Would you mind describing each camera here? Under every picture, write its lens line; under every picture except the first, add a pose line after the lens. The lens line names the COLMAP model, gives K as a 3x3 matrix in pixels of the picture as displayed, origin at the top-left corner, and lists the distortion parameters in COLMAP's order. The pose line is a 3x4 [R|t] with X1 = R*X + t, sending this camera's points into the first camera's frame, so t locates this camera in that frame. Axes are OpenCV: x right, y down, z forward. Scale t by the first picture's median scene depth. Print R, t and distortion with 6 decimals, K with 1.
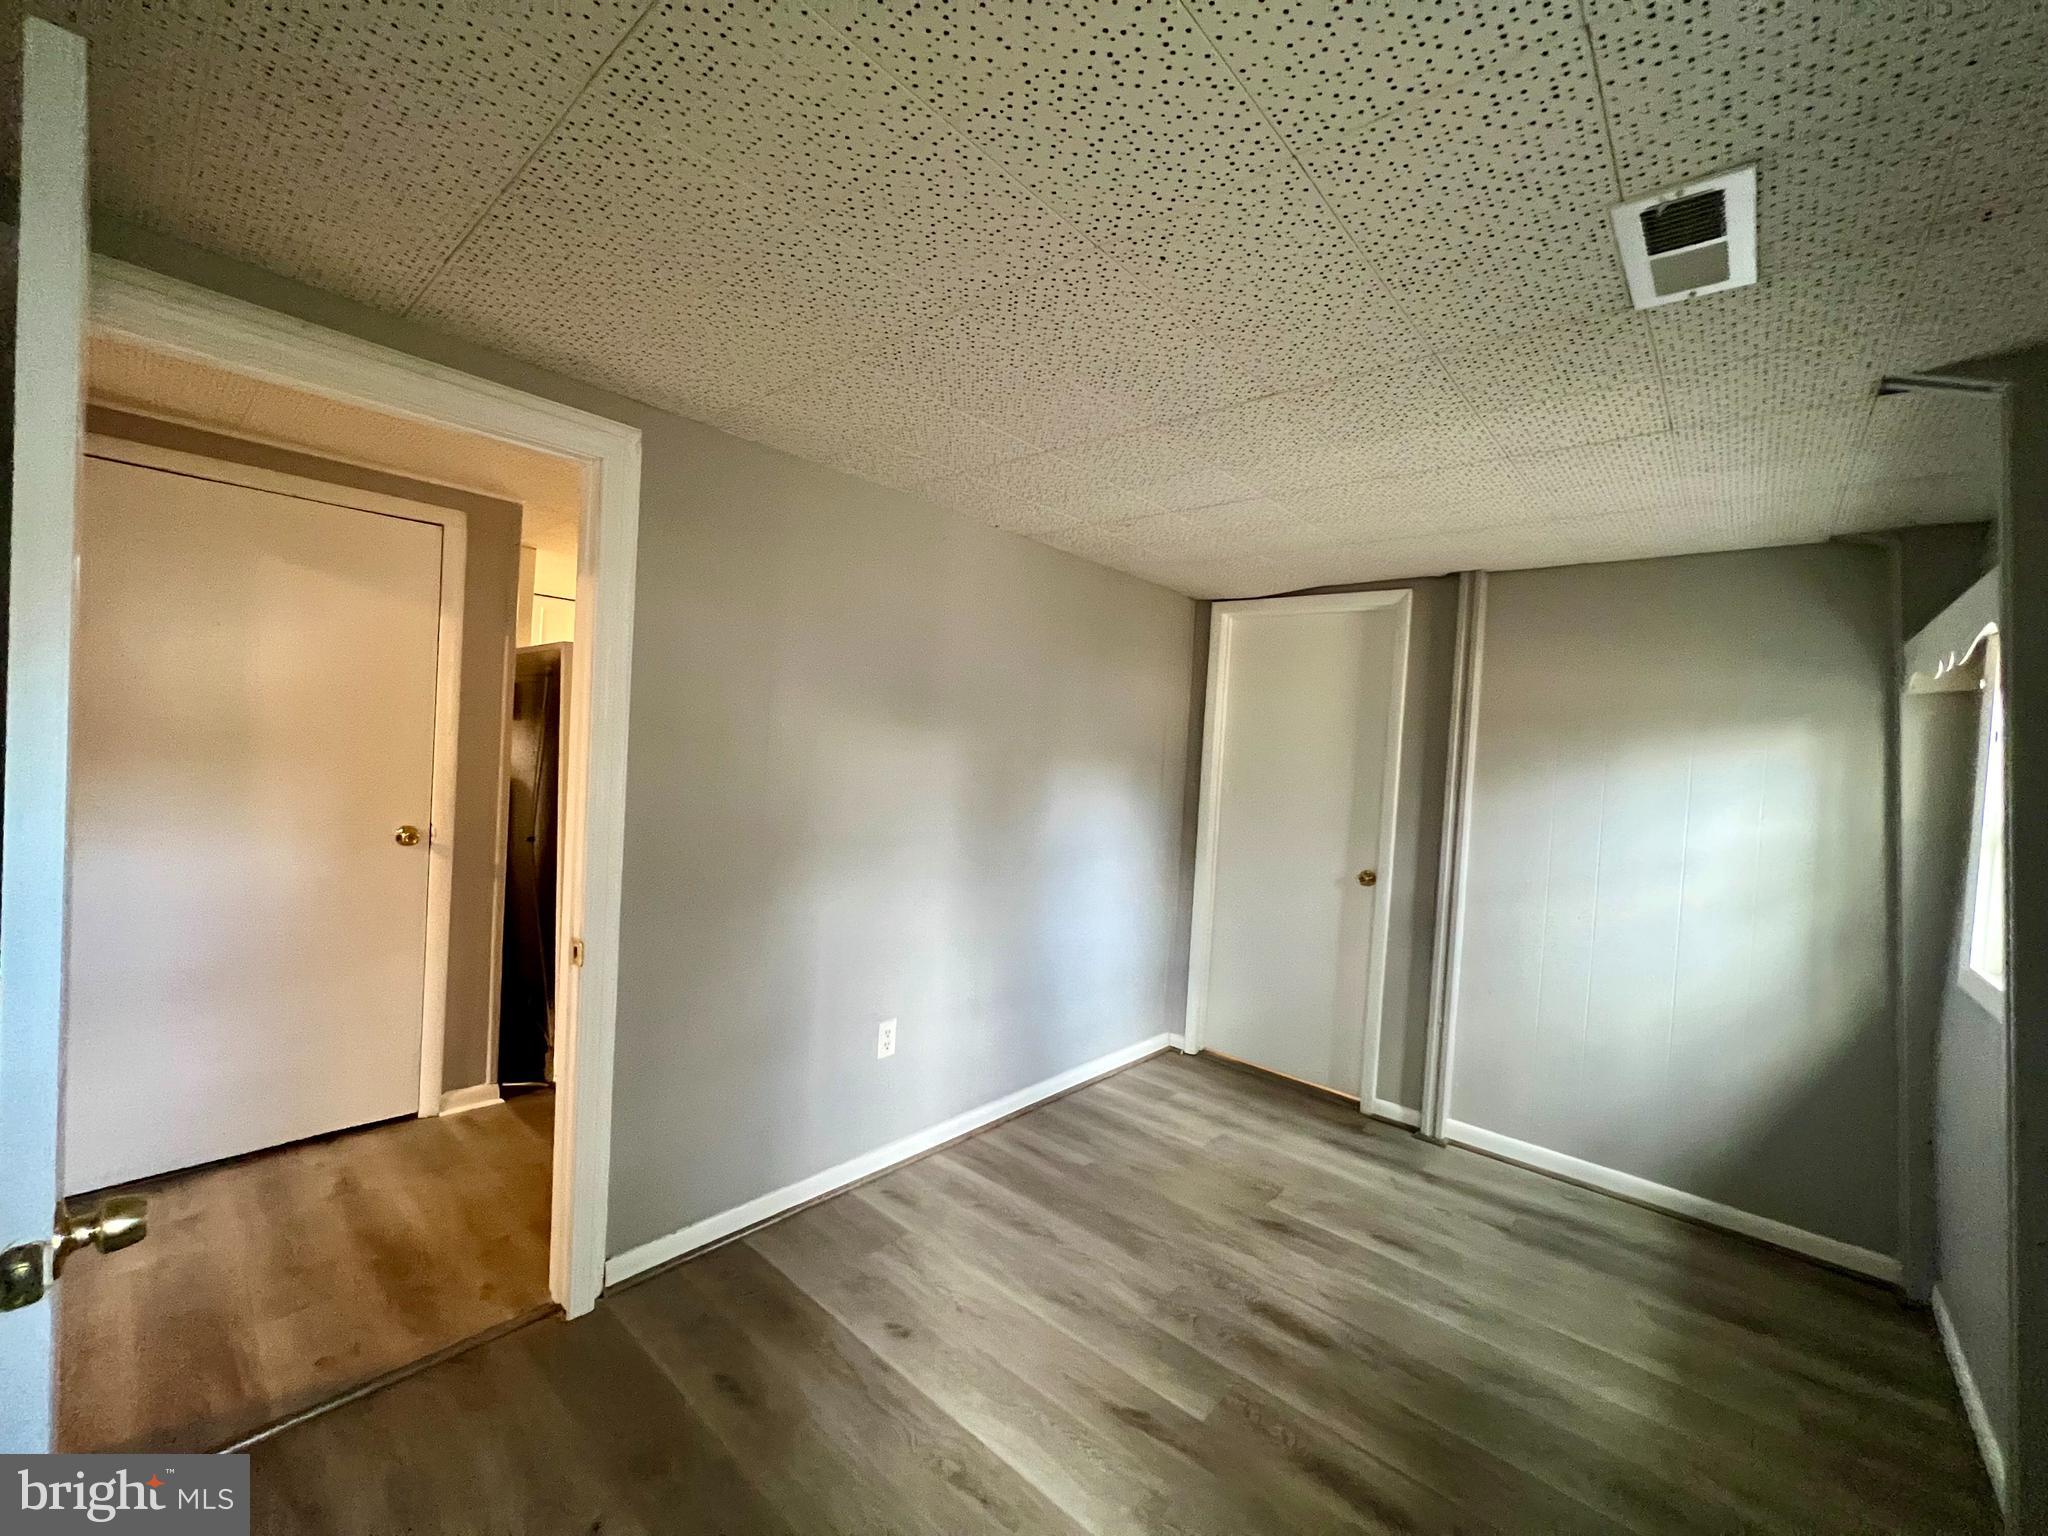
lens RADIAL K [[819.2, 0, 1021.6], [0, 819.2, 774.6], [0, 0, 1]] dist [0.000304, 0.000088]
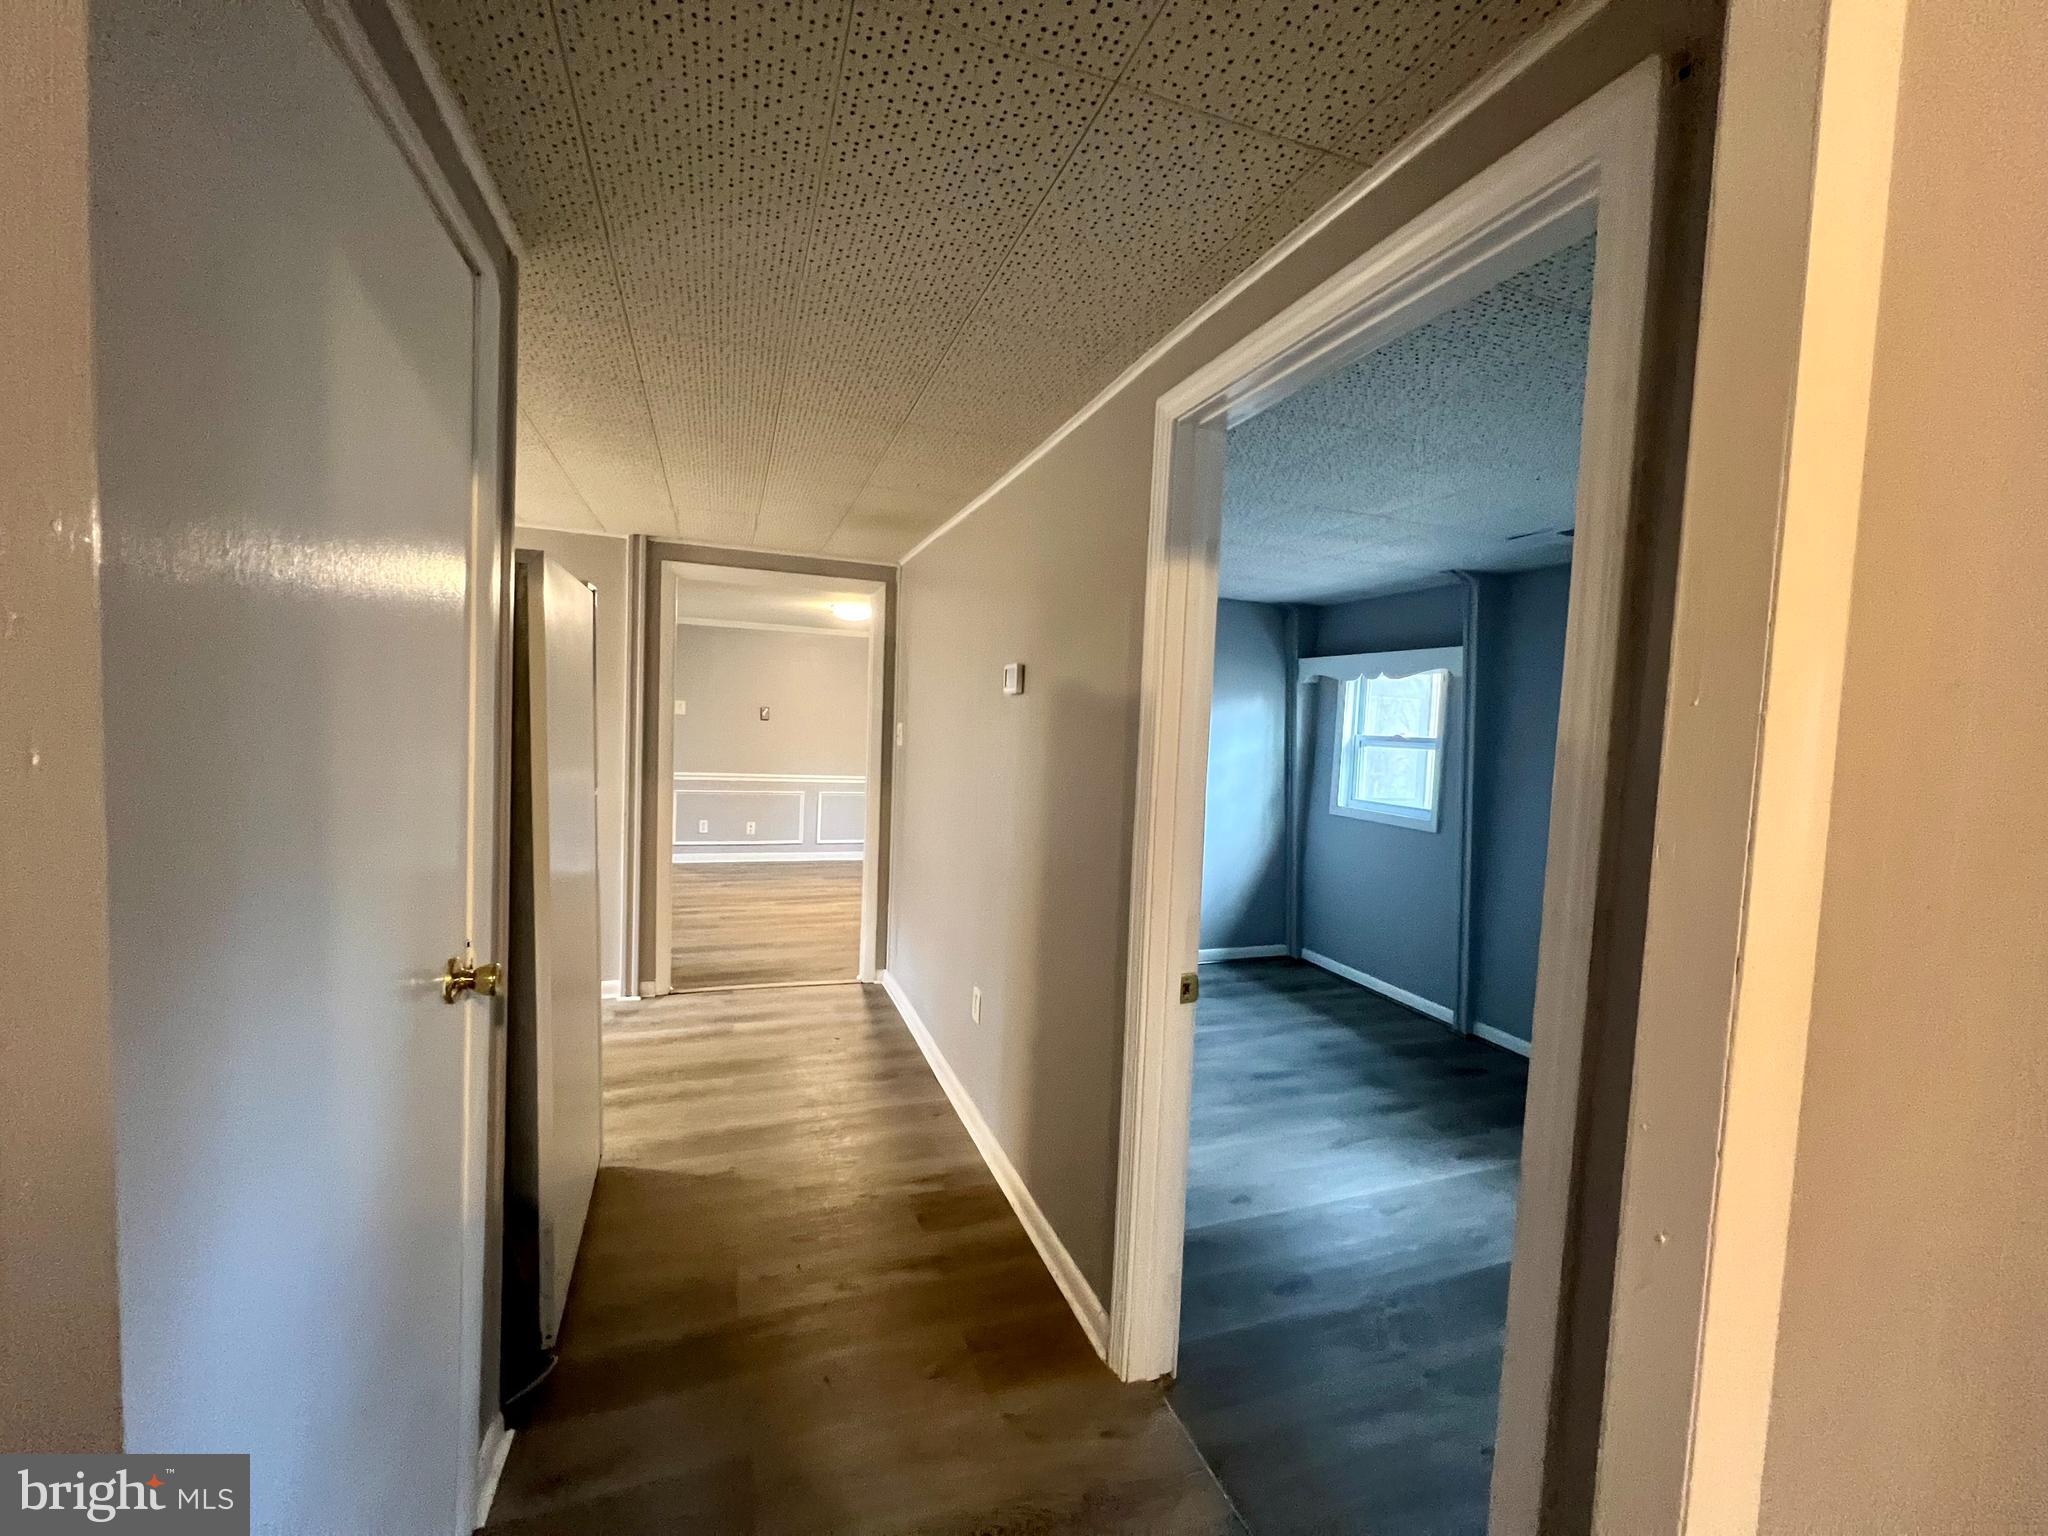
lens RADIAL K [[820.5, 0, 1019.7], [0, 820.5, 768.6], [0, 0, 1]] dist [-0.002347, 0.000251]
pose [[0.481119, -0.087242, 0.872304, -1.039843], [0.009892, 0.995513, 0.094109, -0.076899], [-0.876600, -0.036648, 0.479823, 0.548086]]
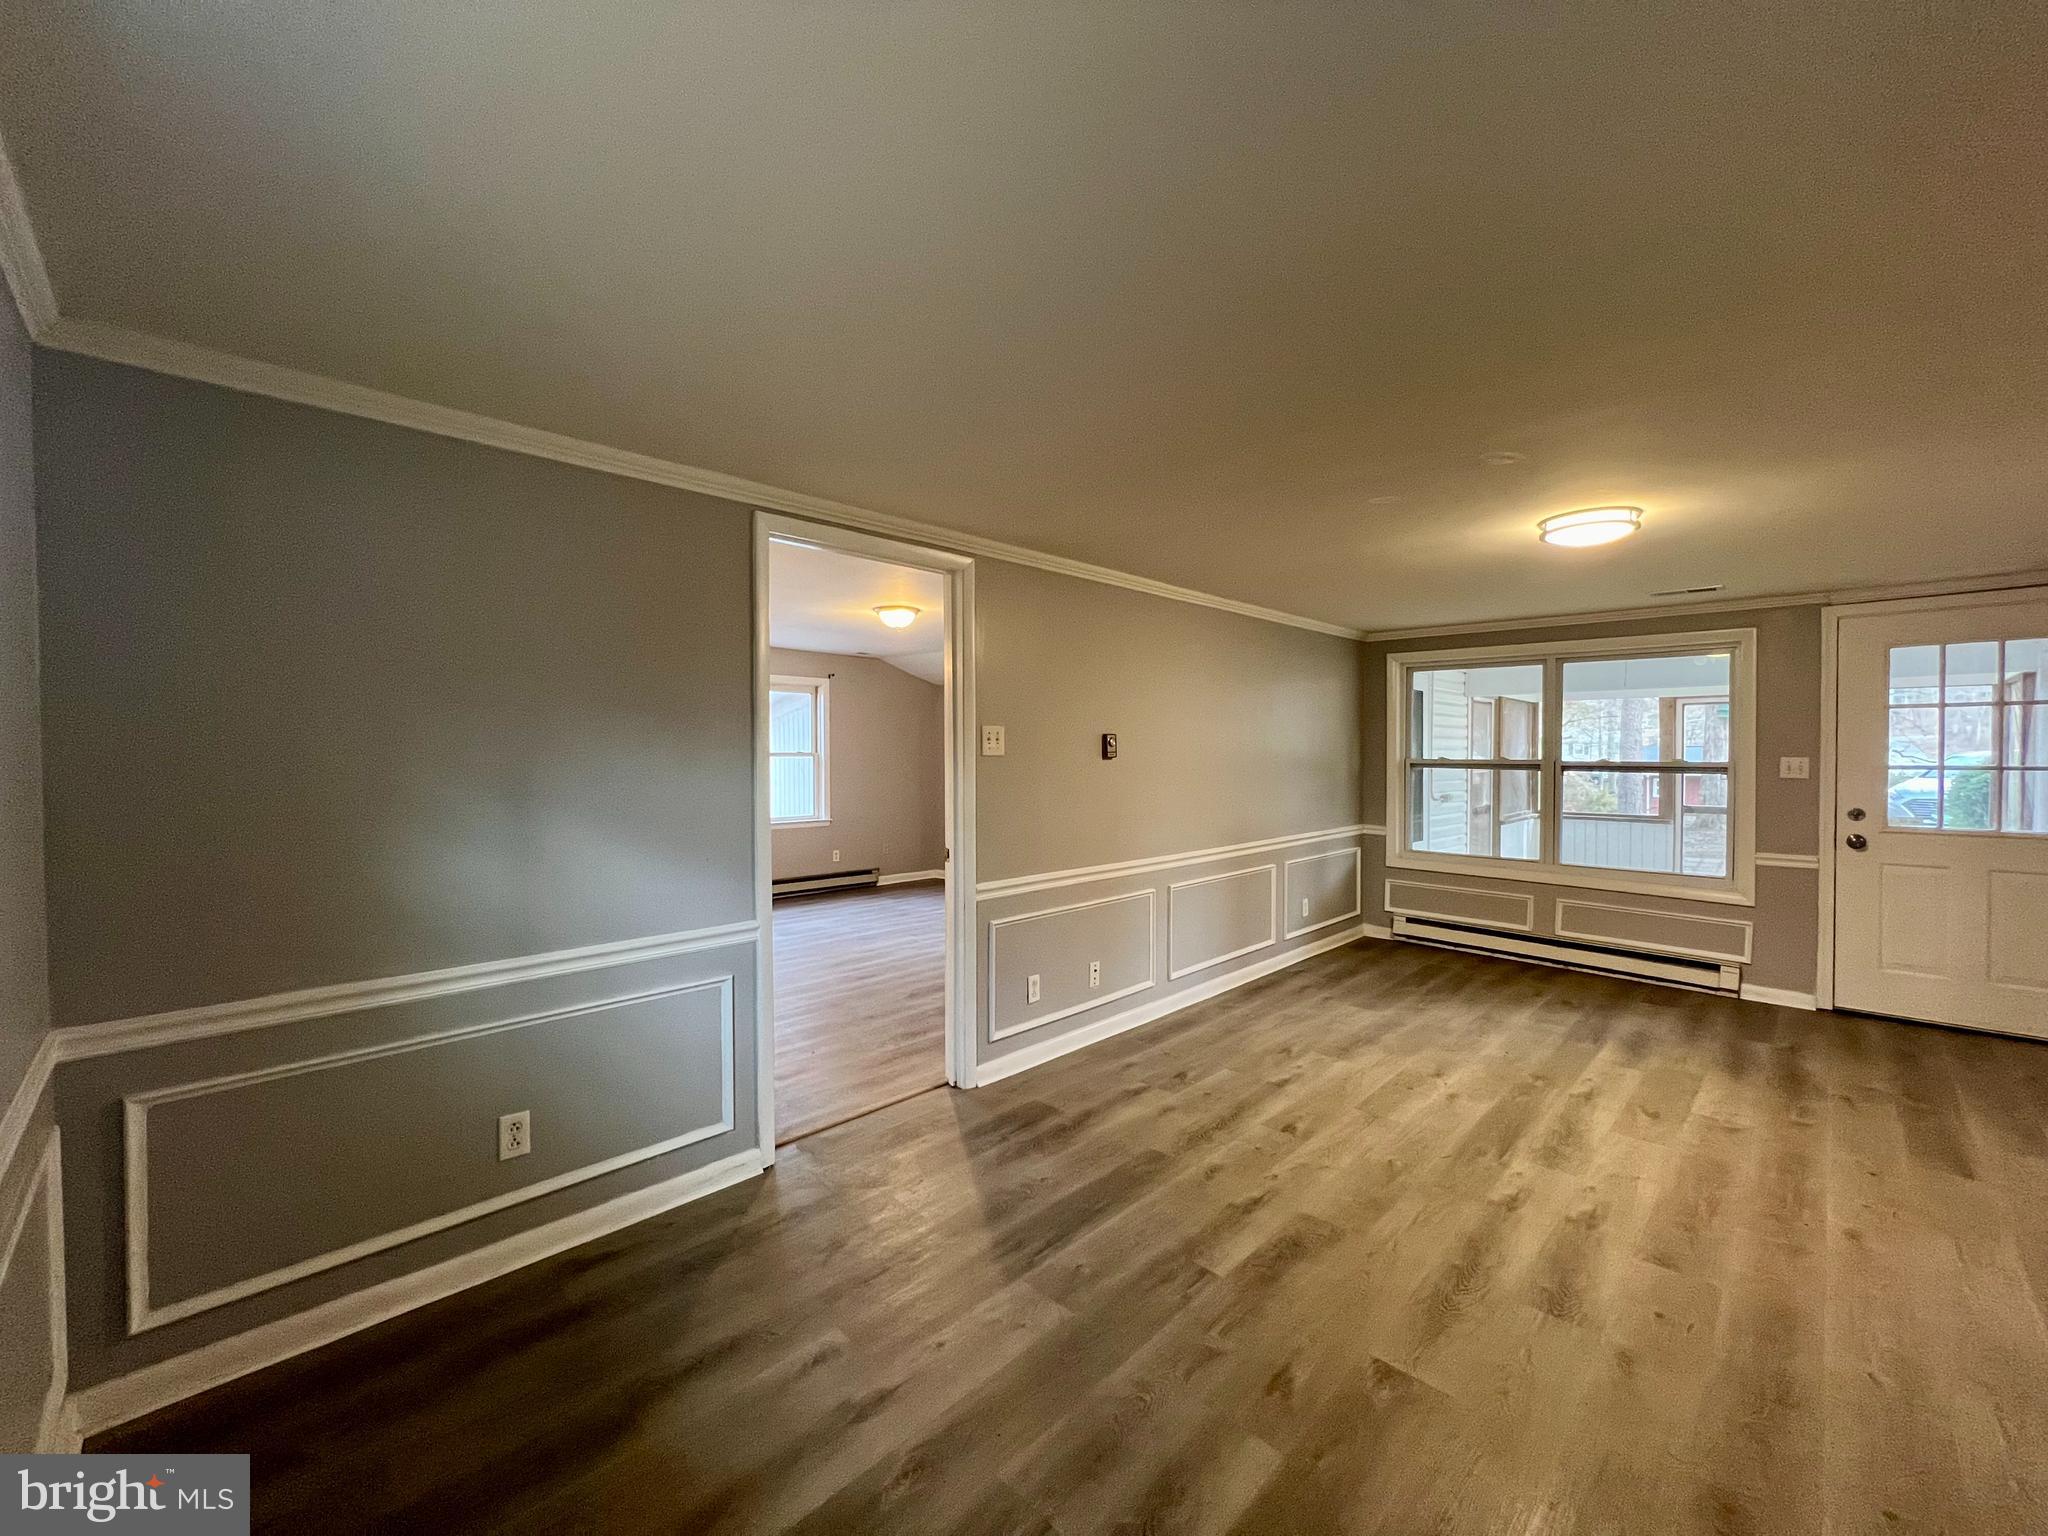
lens RADIAL K [[822.1, 0, 1019.3], [0, 822.1, 769.1], [0, 0, 1]] dist [-0.000840, 0.000074]
pose [[0.059517, -0.078431, 0.995141, -0.403634], [0.033790, 0.996496, 0.076517, -0.086260], [-0.997655, 0.029071, 0.061959, 2.853409]]
